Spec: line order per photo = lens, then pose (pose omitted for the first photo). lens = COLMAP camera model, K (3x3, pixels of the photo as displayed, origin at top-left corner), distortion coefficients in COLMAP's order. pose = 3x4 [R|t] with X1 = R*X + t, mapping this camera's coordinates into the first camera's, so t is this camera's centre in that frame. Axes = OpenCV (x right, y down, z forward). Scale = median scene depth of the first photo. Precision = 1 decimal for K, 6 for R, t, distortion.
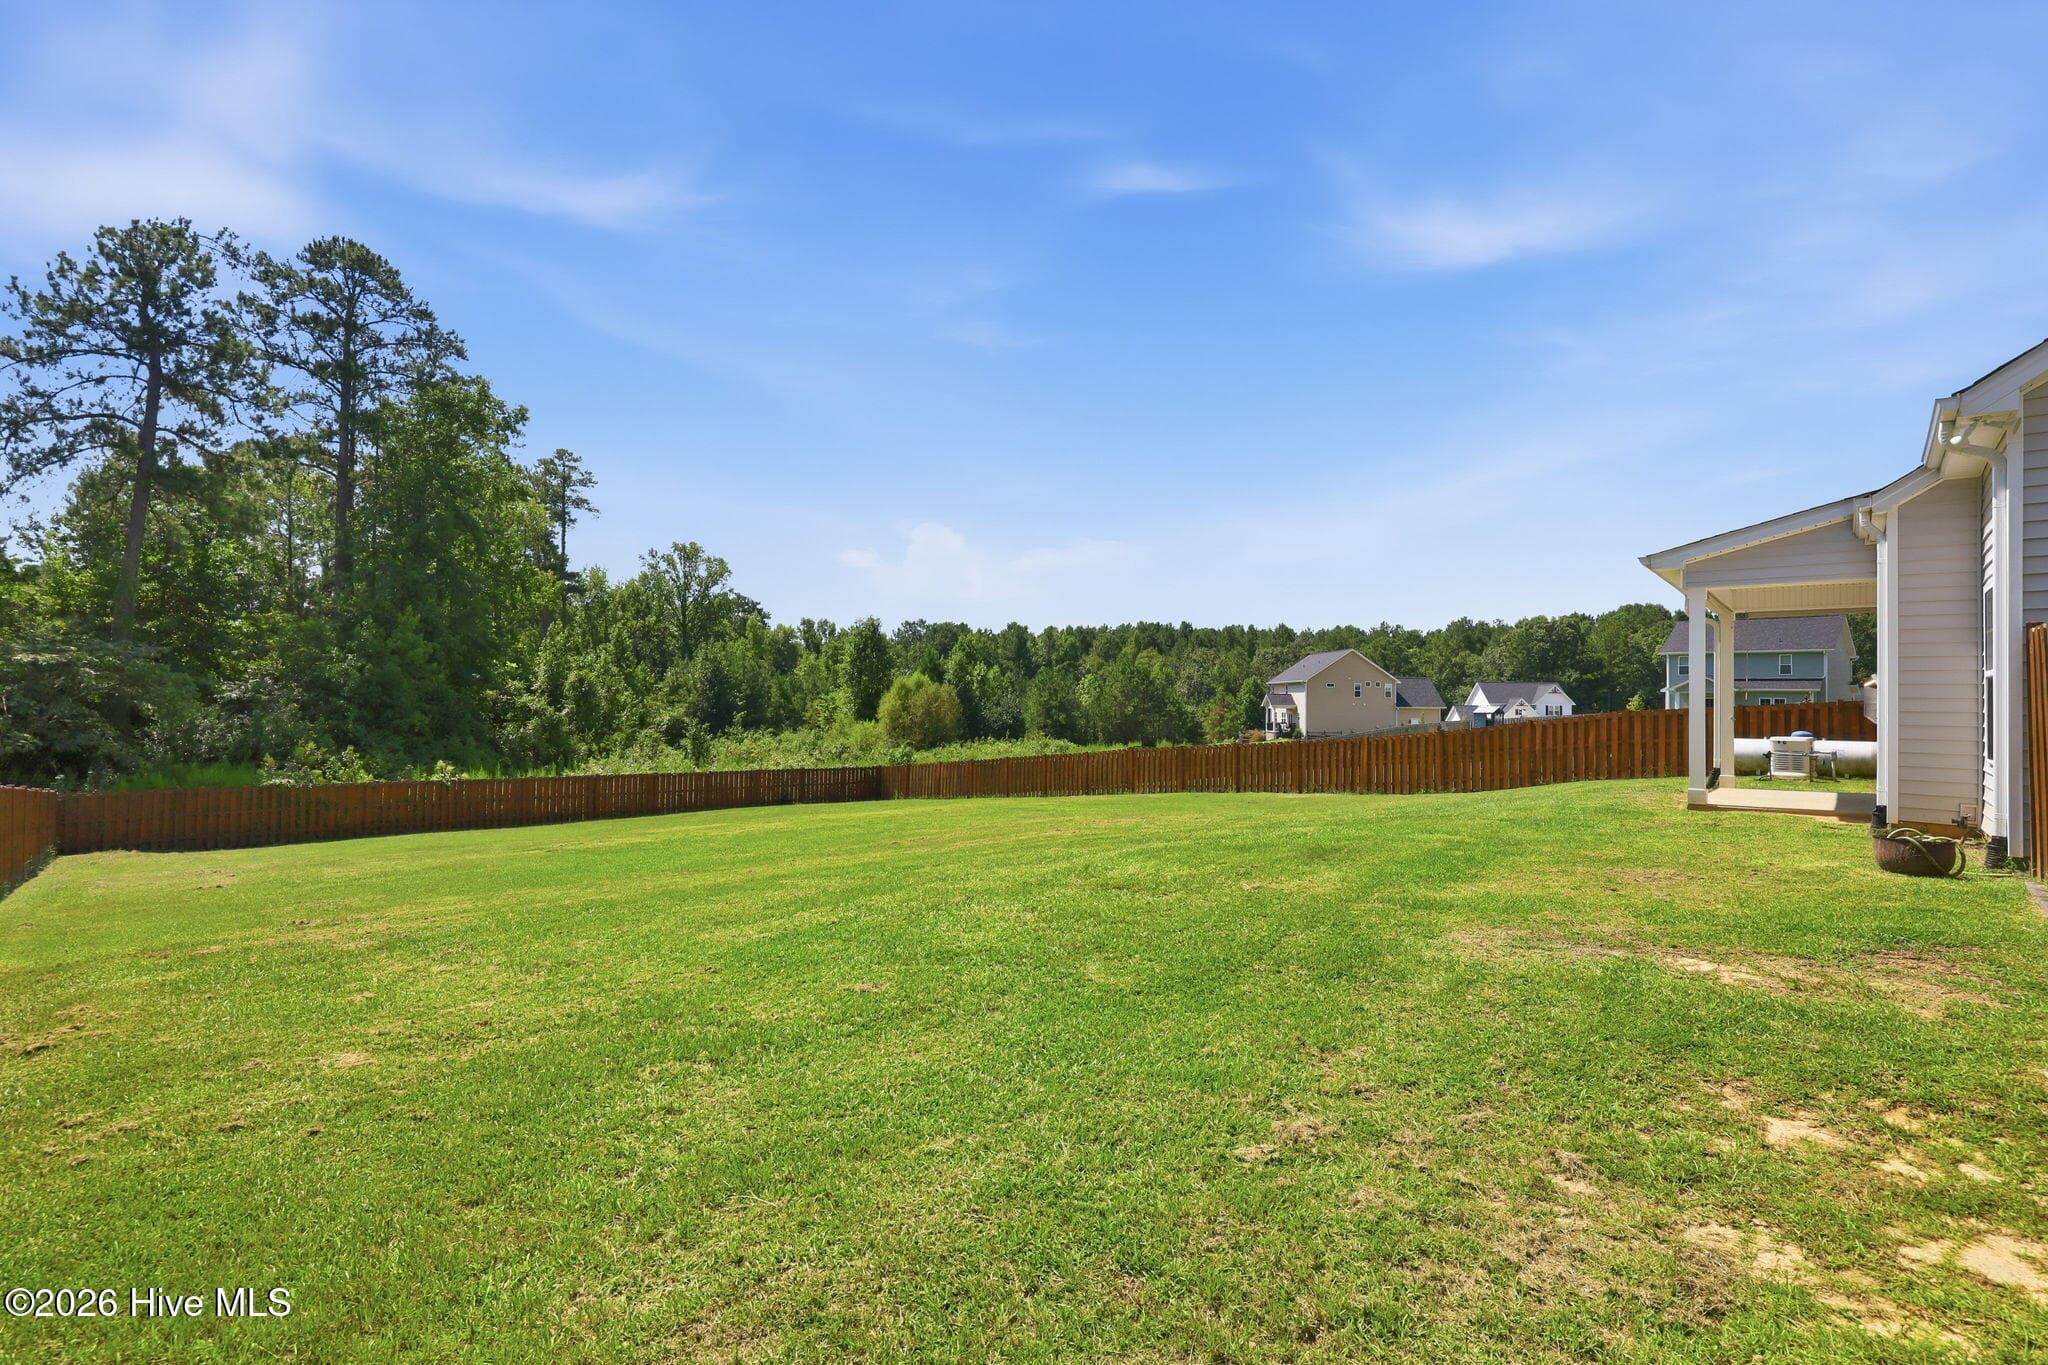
lens RADIAL K [[952.6, 0, 1049.1], [0, 952.6, 693.4], [0, 0, 1]] dist [0.000274, -0.001643]
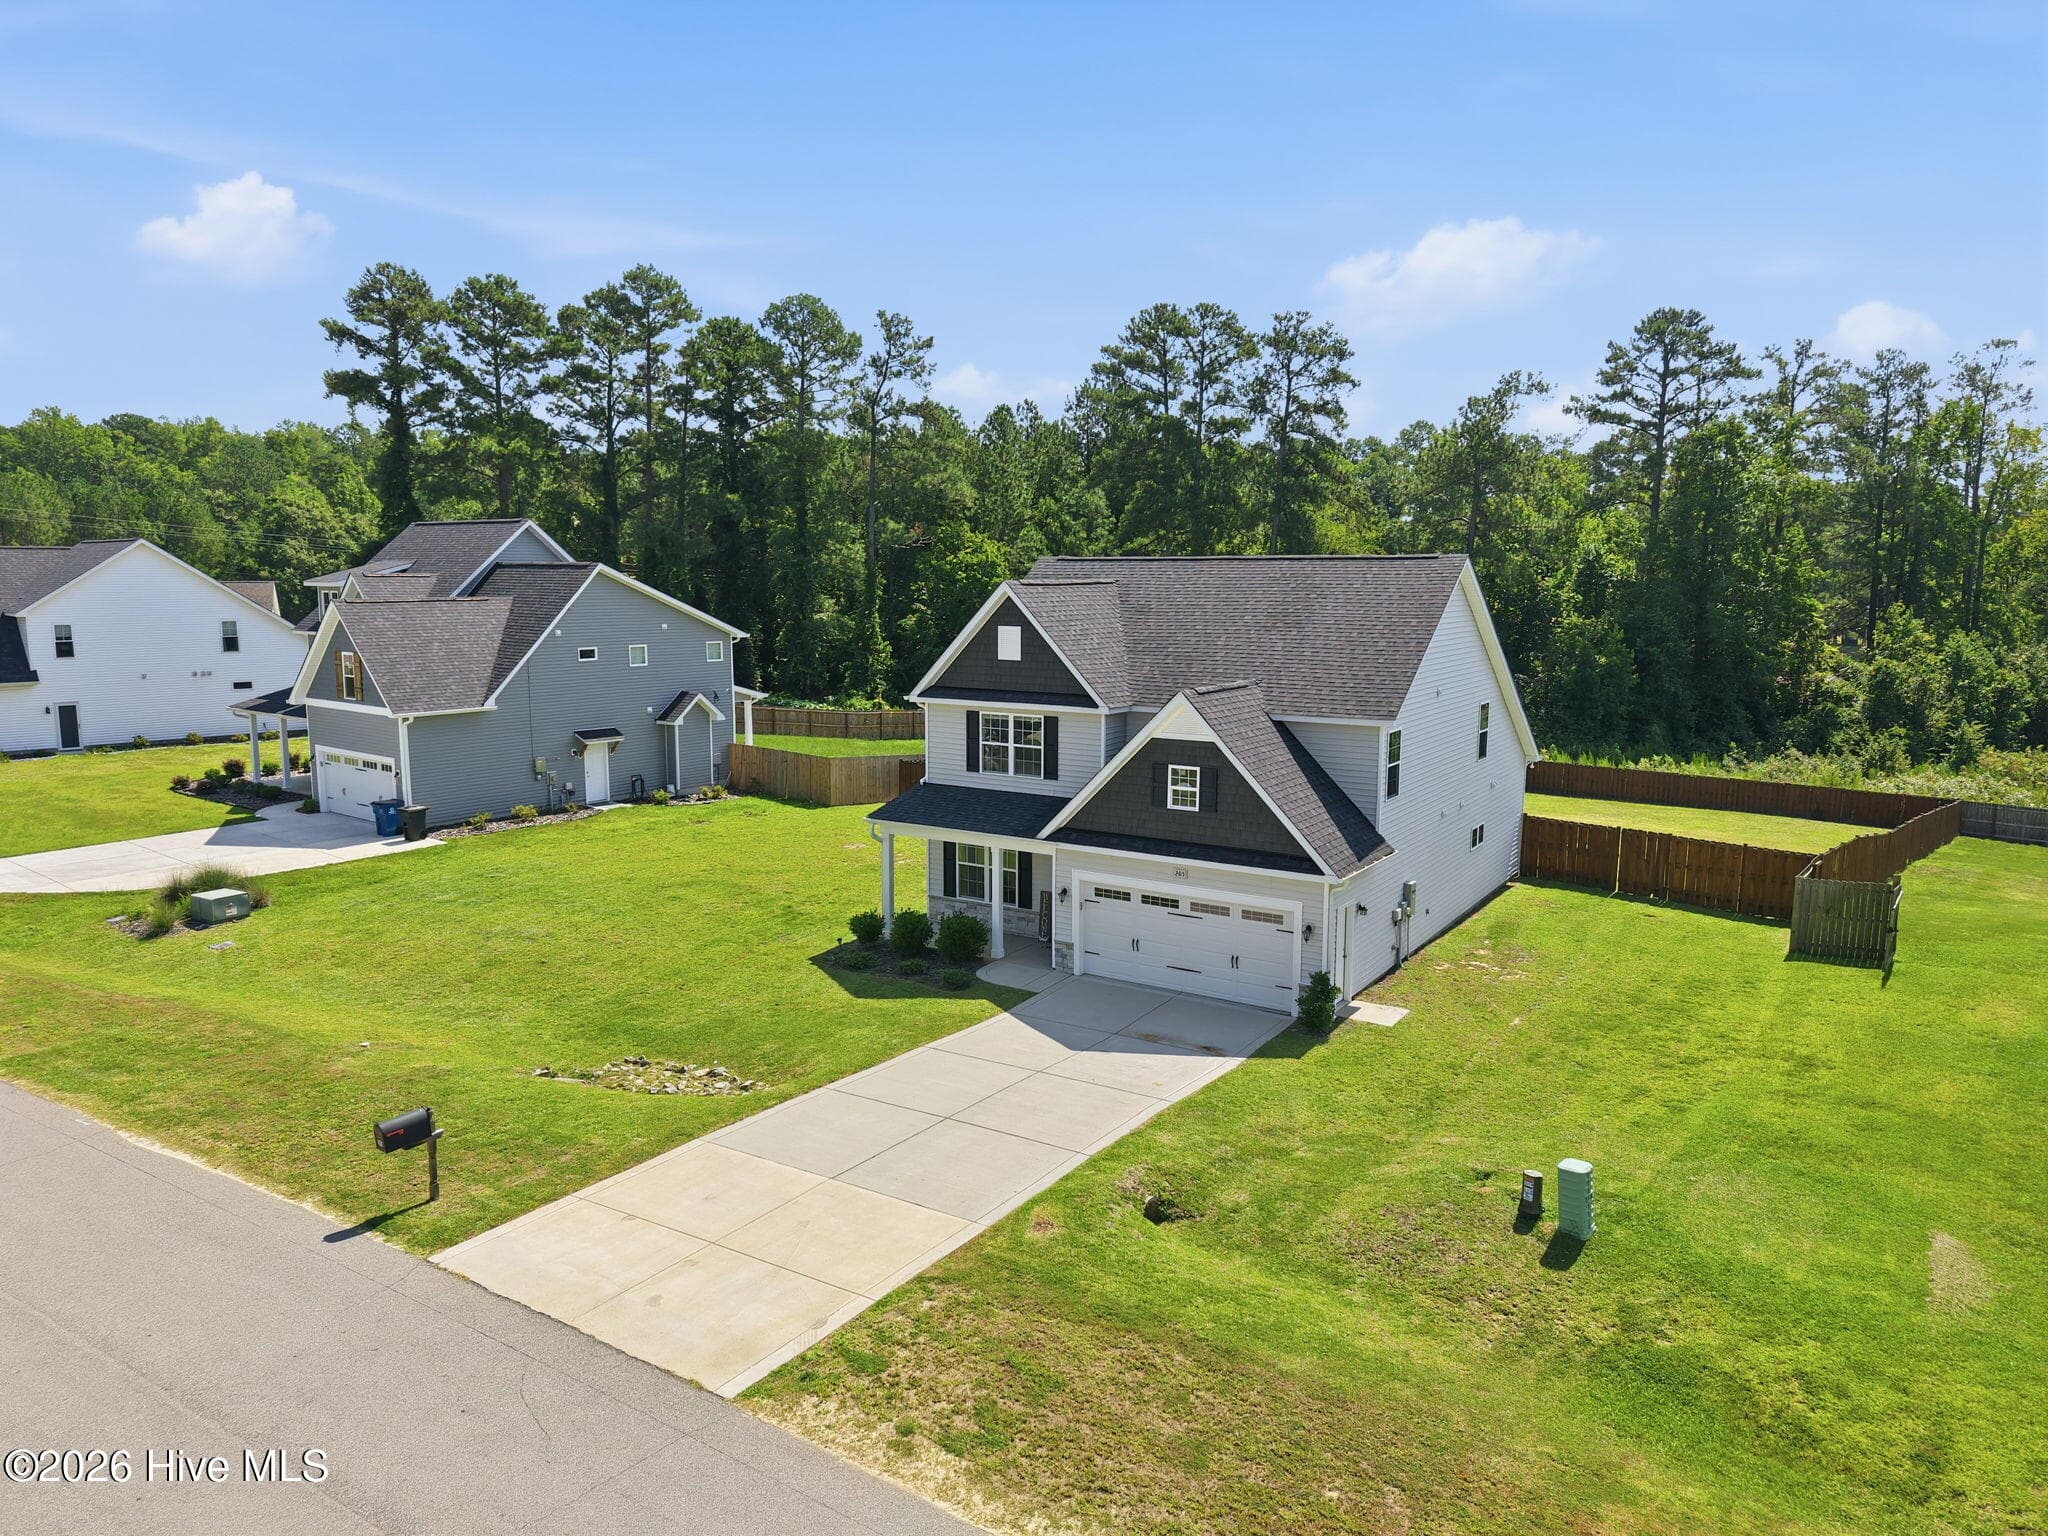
lens RADIAL K [[1358.8, 0, 1033.7], [0, 1358.8, 757.2], [0, 0, 1]] dist [0.043477, -0.054819]
pose [[0.141222, 0.126048, -0.981921, 0.953247], [0.002676, 0.991809, 0.127702, -0.131181], [0.989974, -0.020662, 0.139728, -0.063349]]
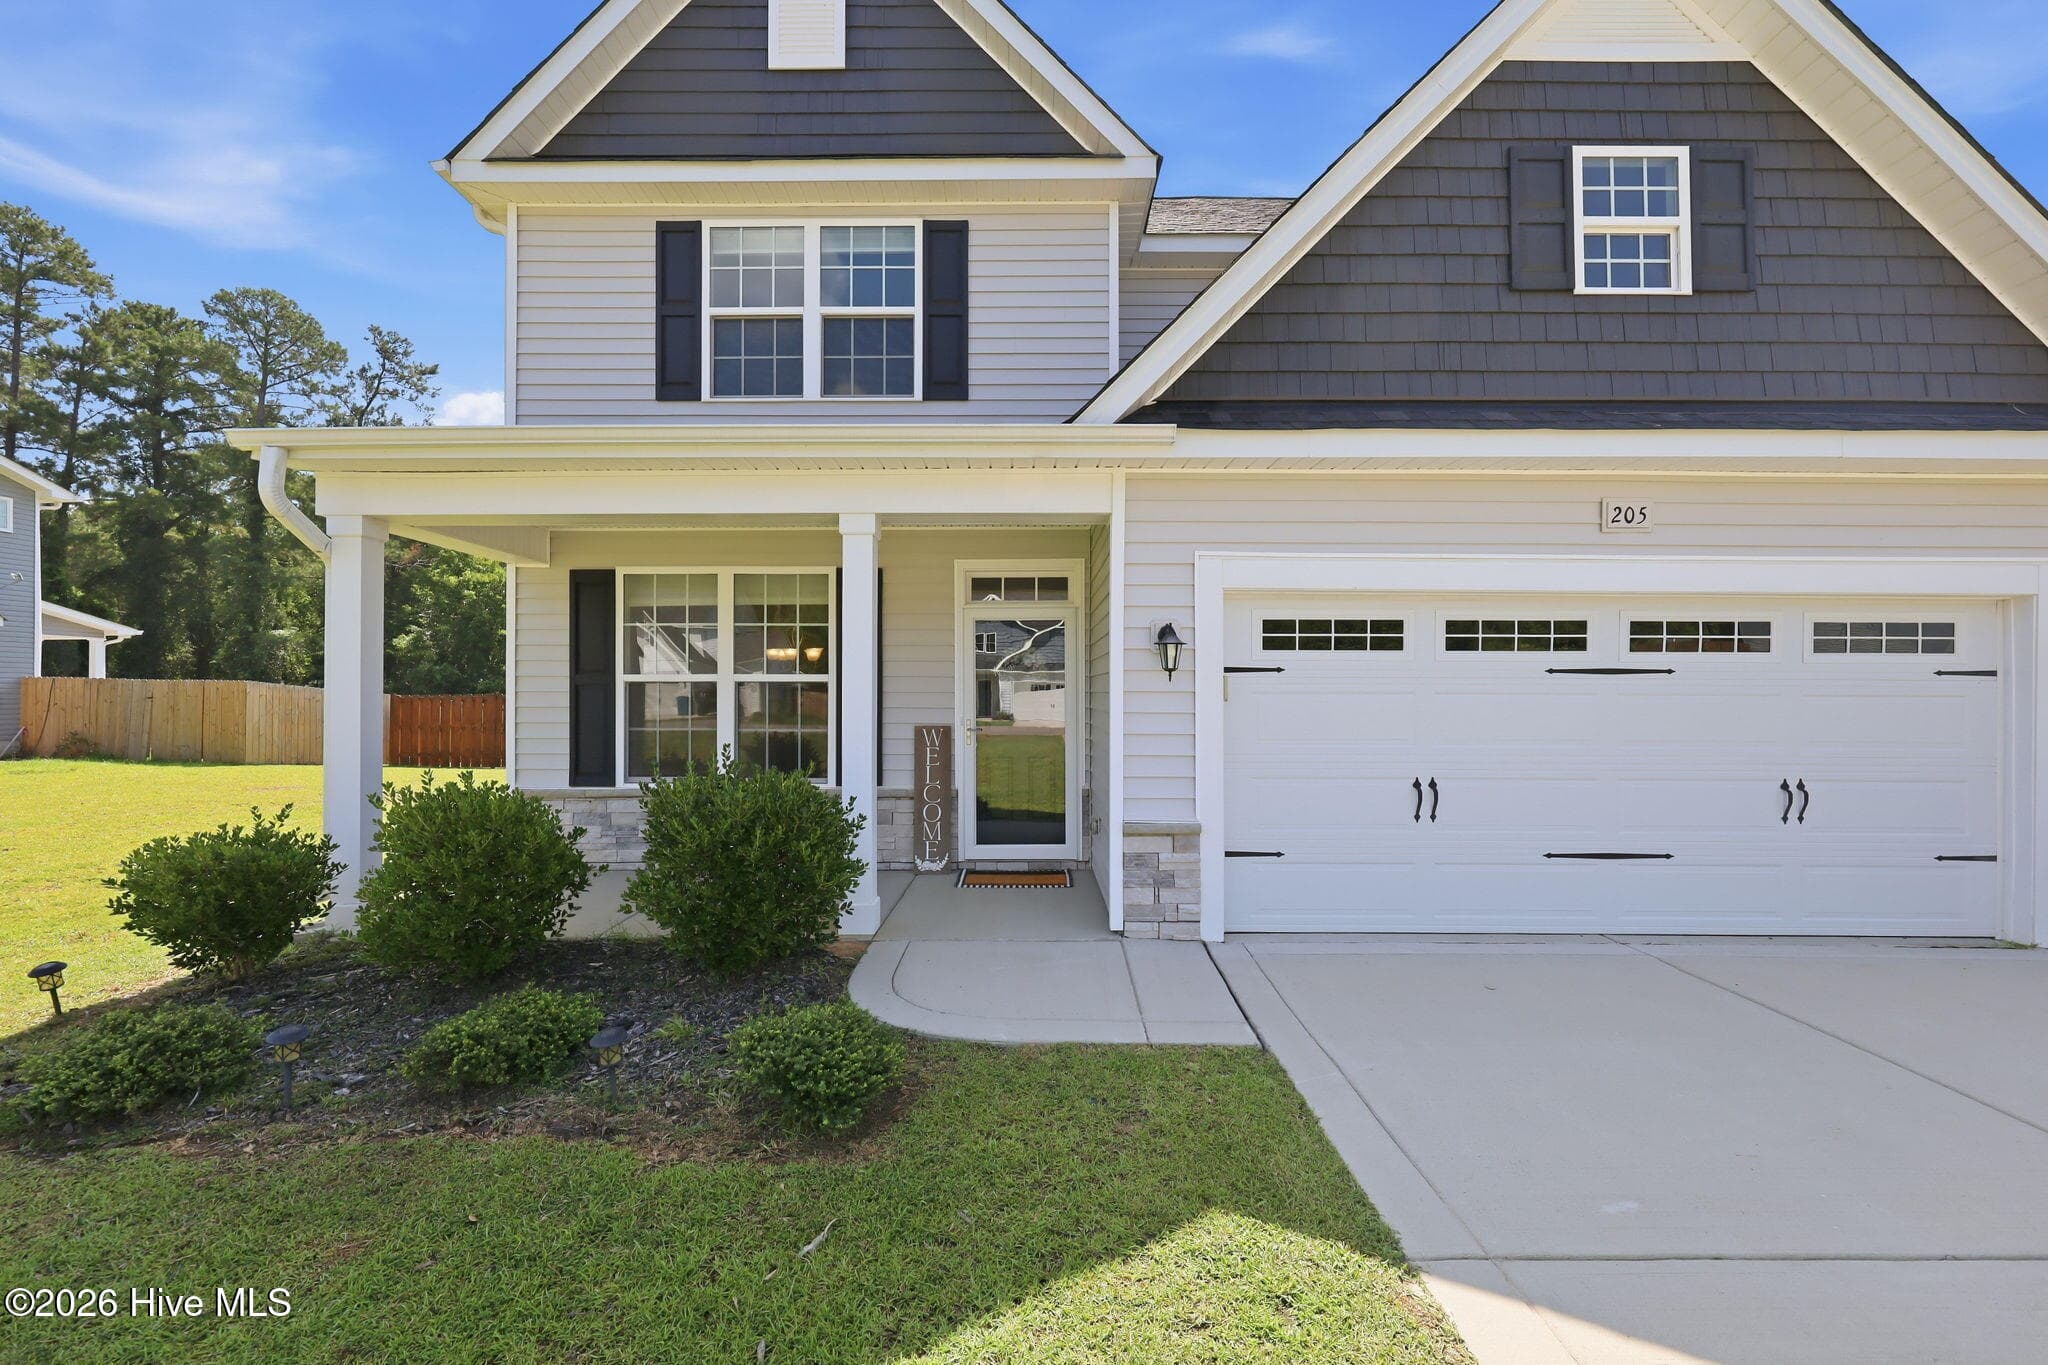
lens RADIAL K [[836.5, 0, 1022.0], [0, 836.5, 694.2], [0, 0, 1]] dist [0.002989, 0.000205]
pose [[0.639567, -0.015275, -0.768583, 0.482481], [0.008565, 0.999882, -0.012745, 0.000571], [0.768687, 0.001568, 0.639623, -0.047448]]
